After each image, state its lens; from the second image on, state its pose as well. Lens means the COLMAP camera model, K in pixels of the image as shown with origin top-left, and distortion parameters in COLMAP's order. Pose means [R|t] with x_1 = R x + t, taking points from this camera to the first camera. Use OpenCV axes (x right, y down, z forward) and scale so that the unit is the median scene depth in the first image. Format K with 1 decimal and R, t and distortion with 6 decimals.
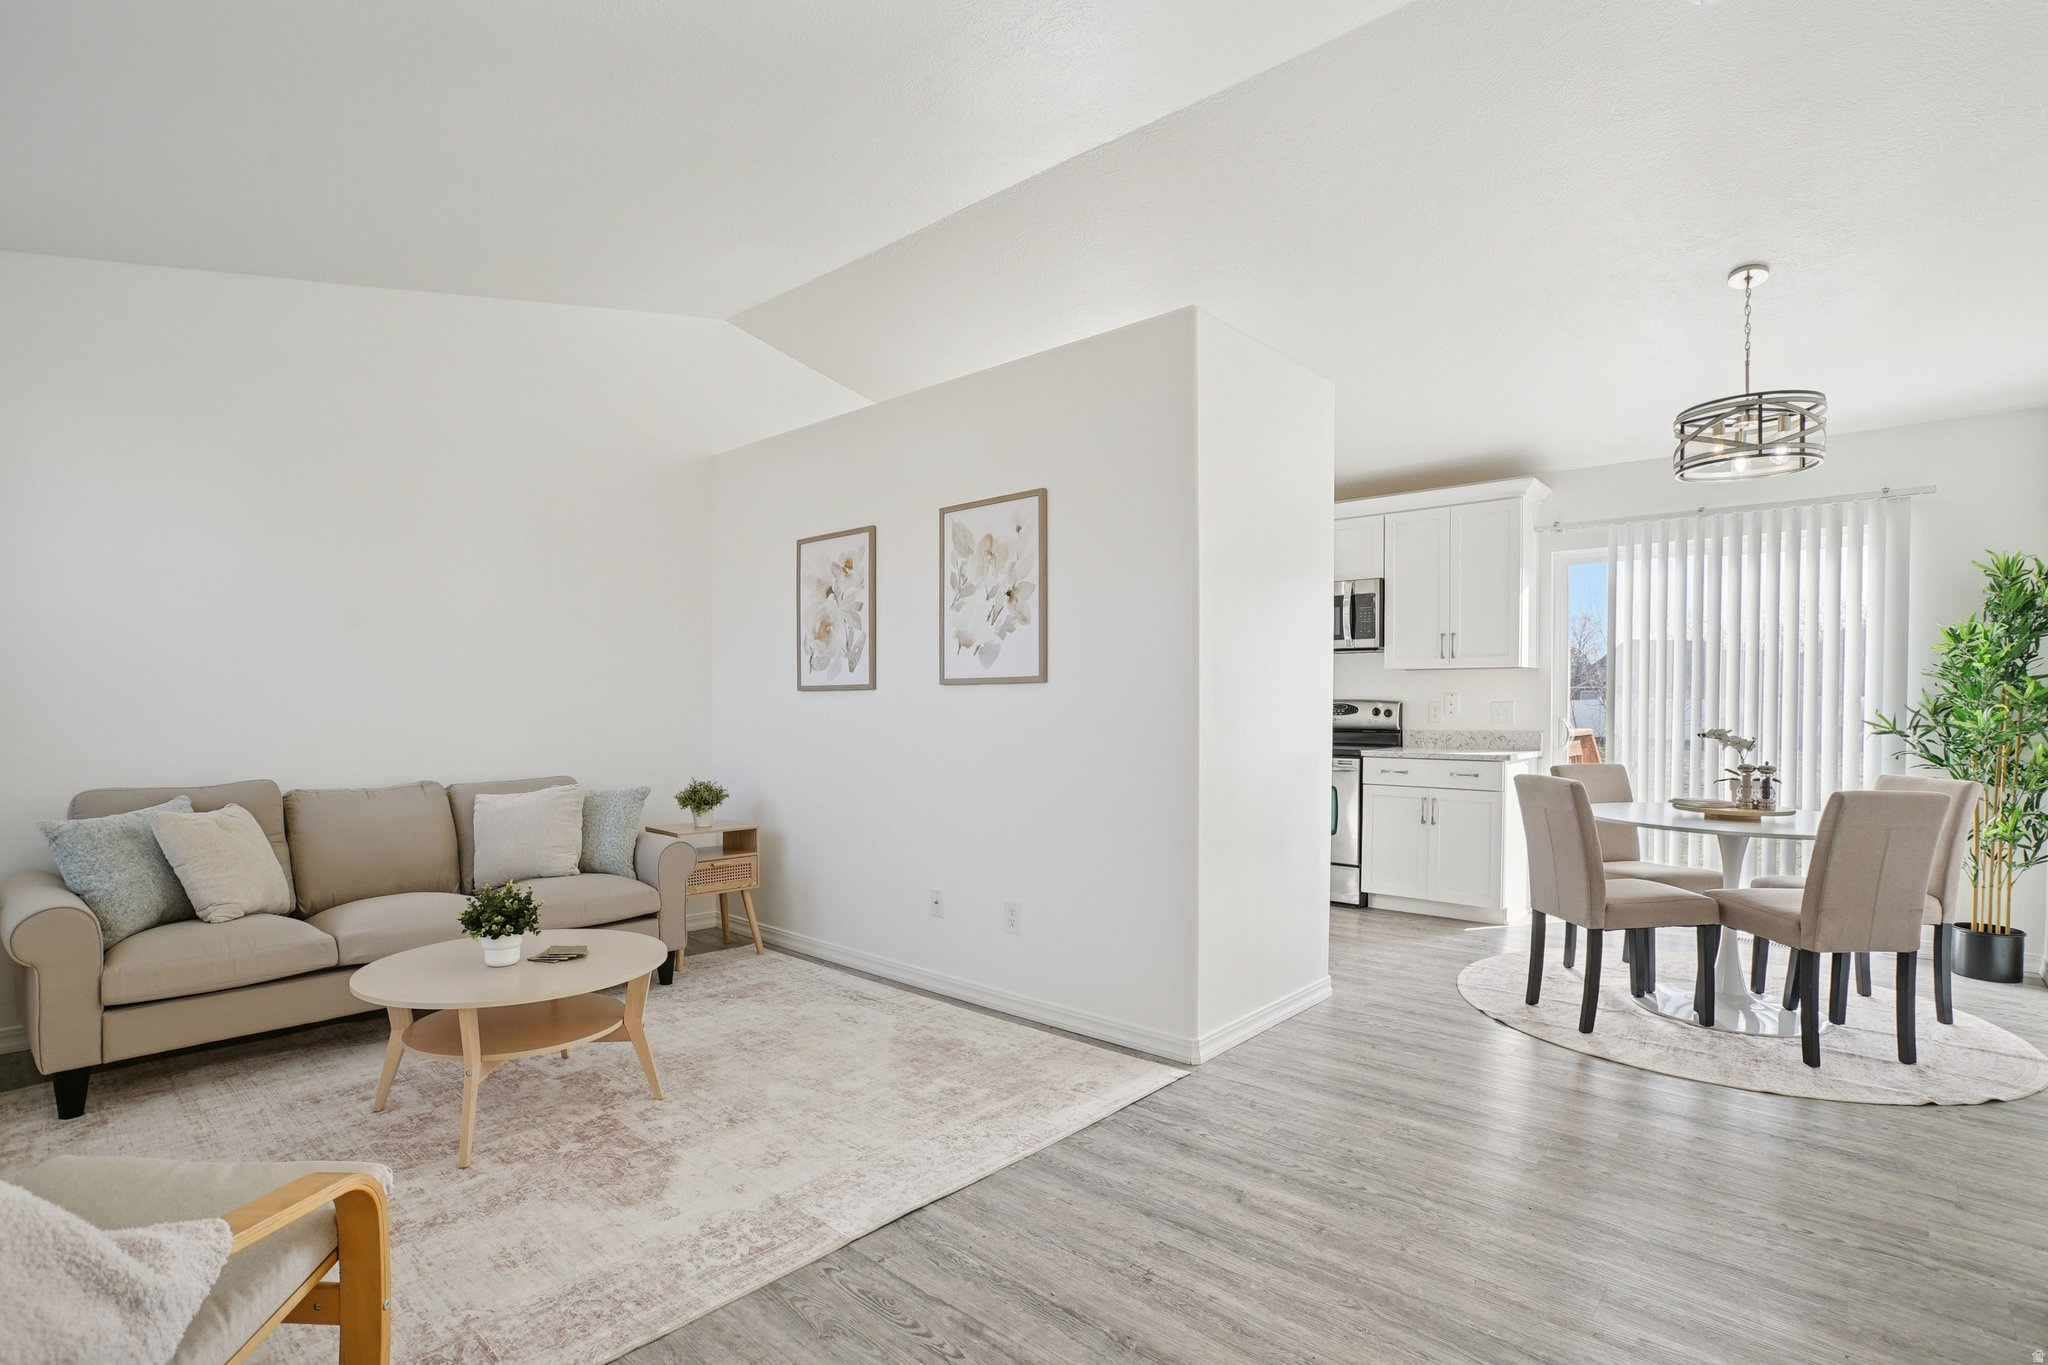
lens RADIAL K [[960.4, 0, 1035.9], [0, 960.4, 722.8], [0, 0, 1]] dist [-0.040850, 0.009351]
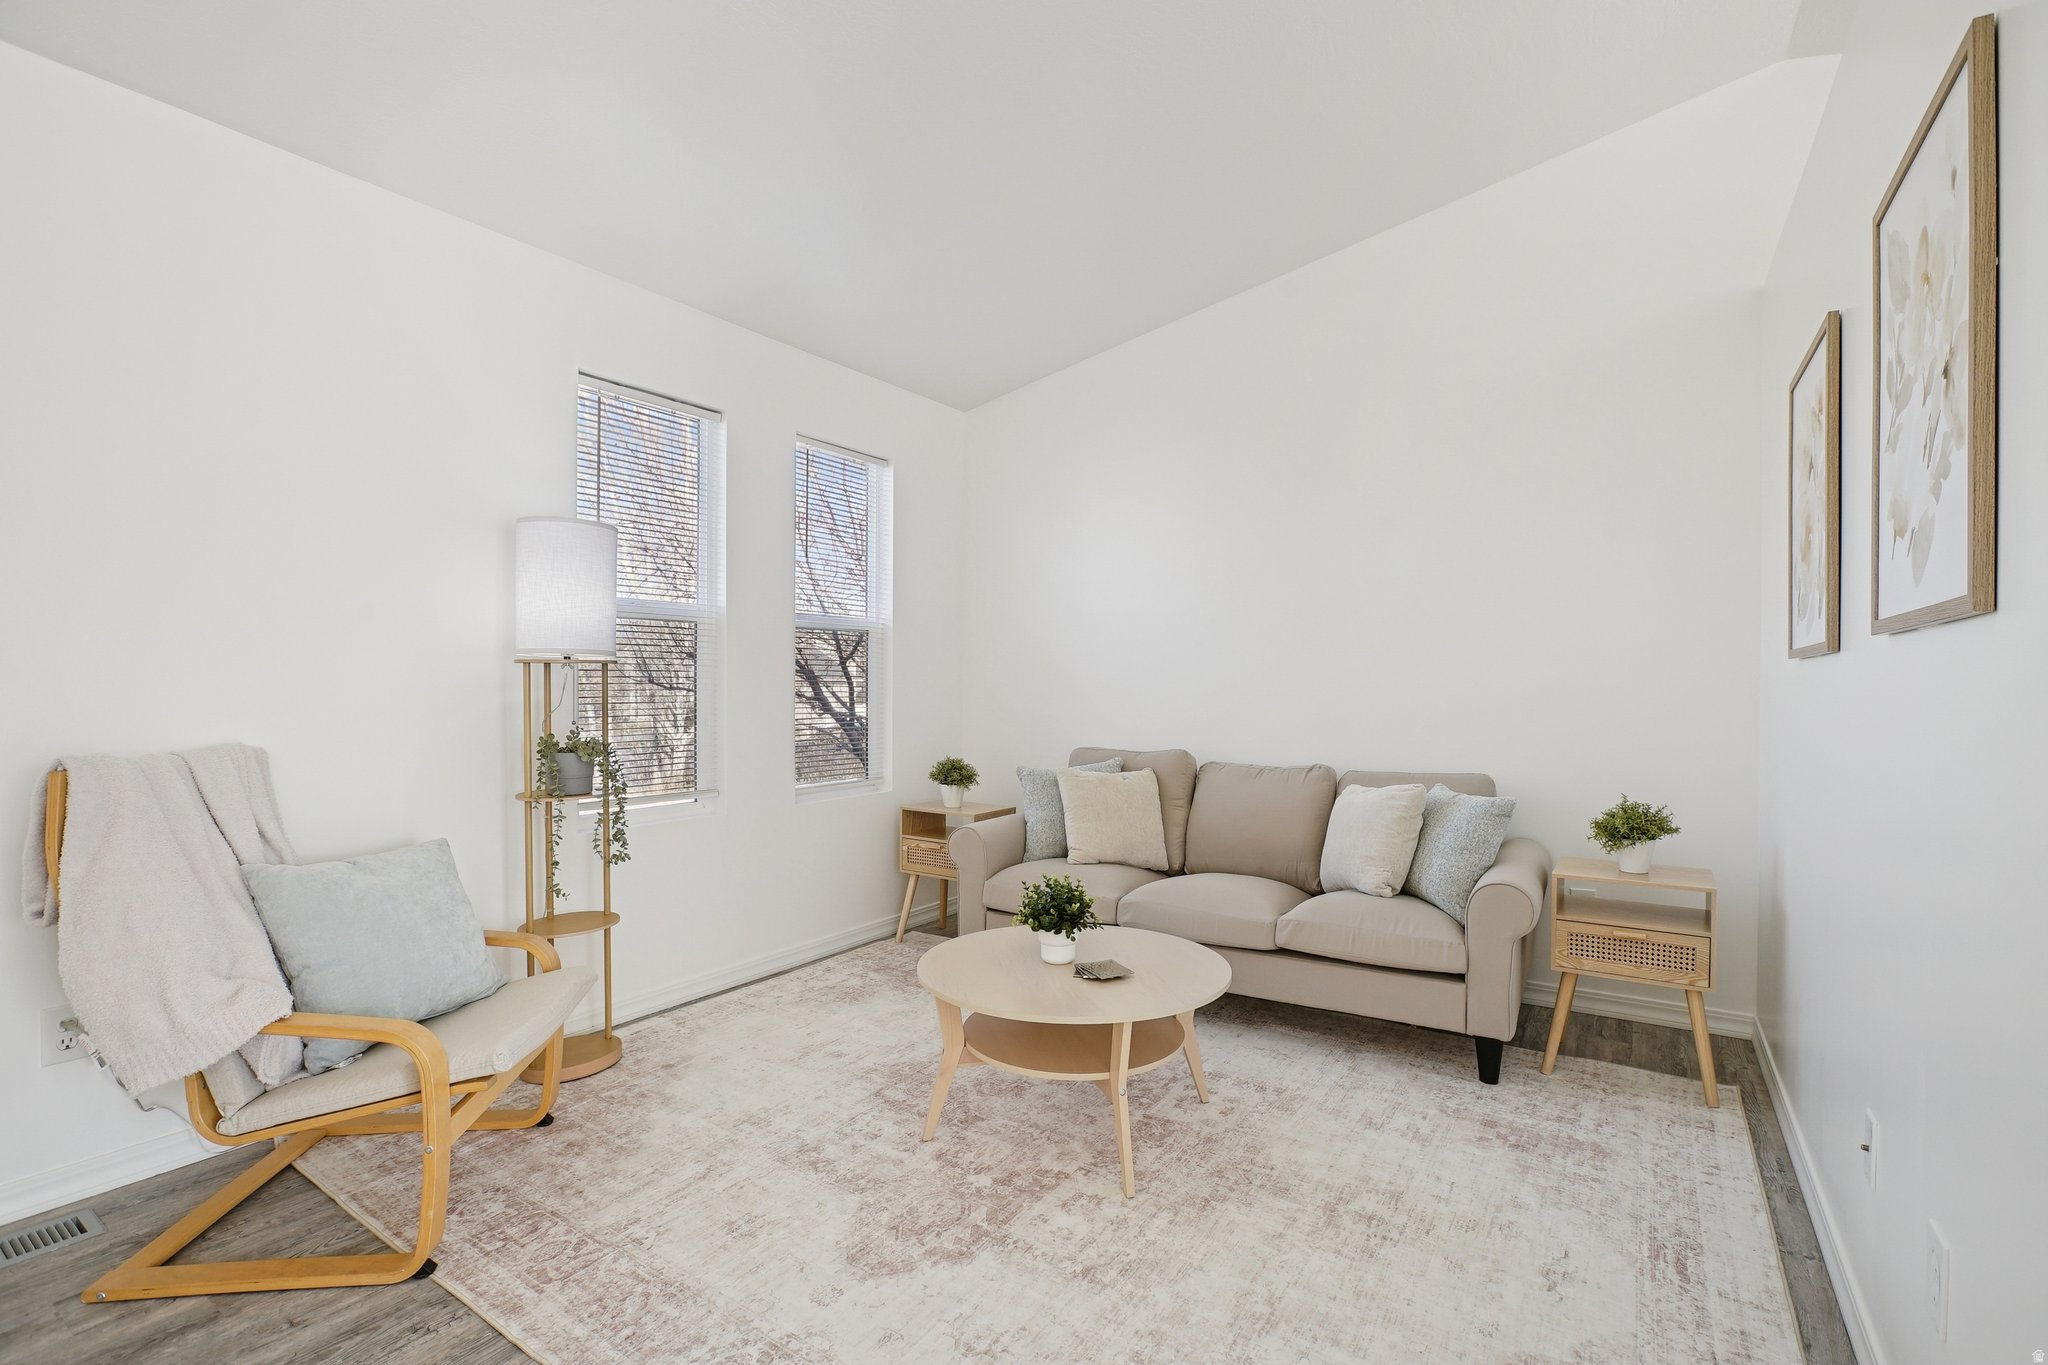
lens RADIAL K [[936.9, 0, 1037.7], [0, 936.9, 688.4], [0, 0, 1]] dist [-0.044326, 0.016028]
pose [[0.151857, 0.002081, -0.988400, 0.282103], [-0.018785, 0.999823, -0.000781, -0.010340], [0.988224, 0.018686, 0.151870, 0.683294]]
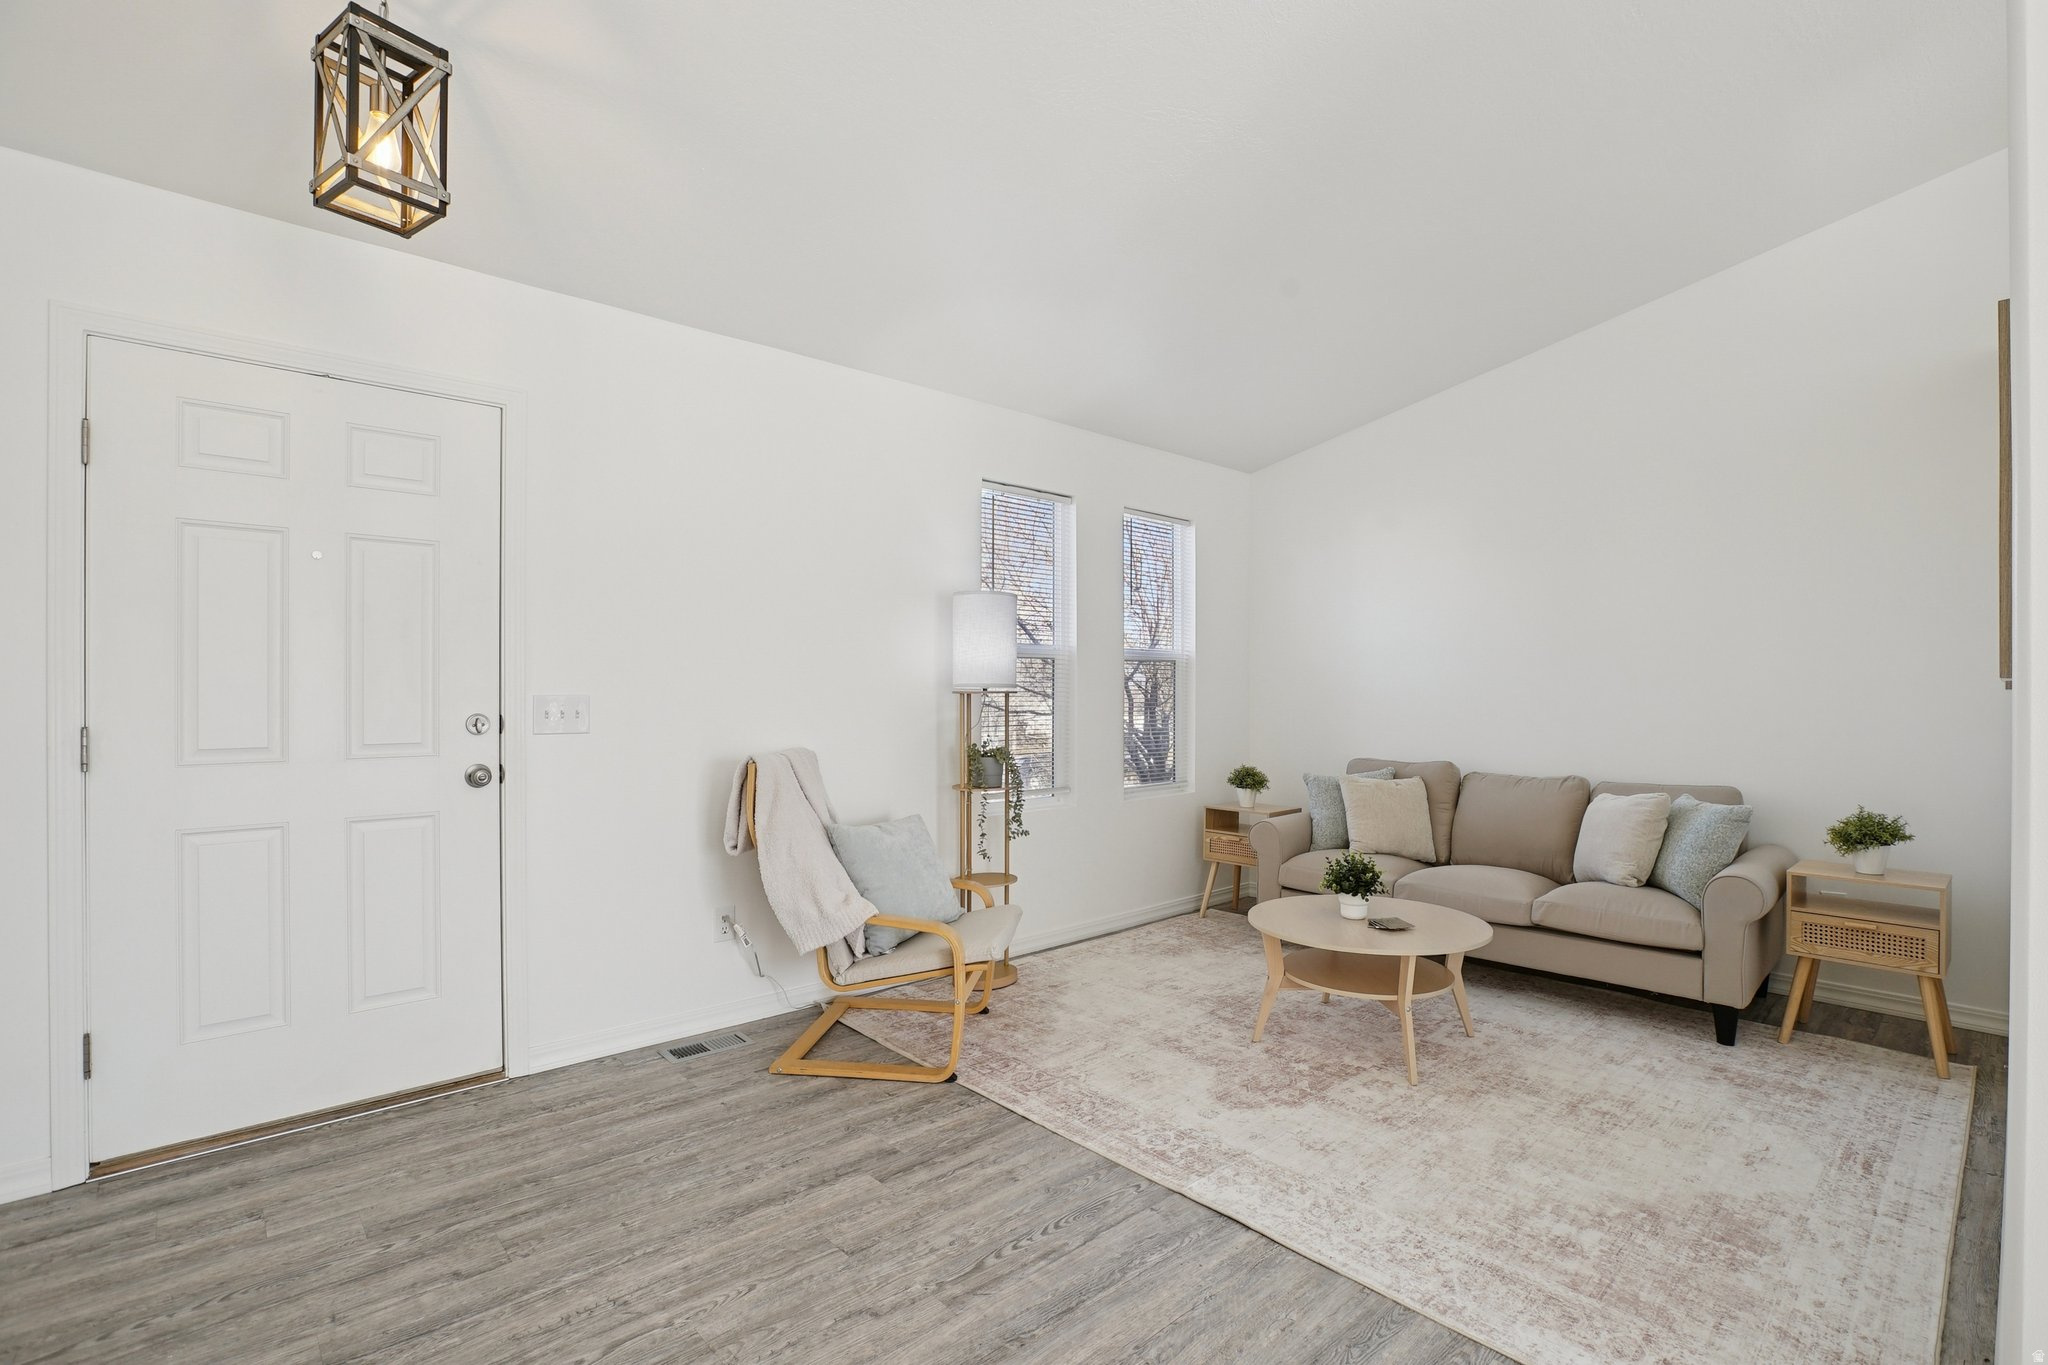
lens RADIAL K [[936.9, 0, 1050.2], [0, 936.9, 690.7], [0, 0, 1]] dist [-0.044326, 0.016028]
pose [[-0.088844, -0.008026, -0.996013, 0.565795], [-0.018416, 0.999810, -0.006414, -0.022785], [0.995875, 0.017773, -0.088975, 0.578546]]
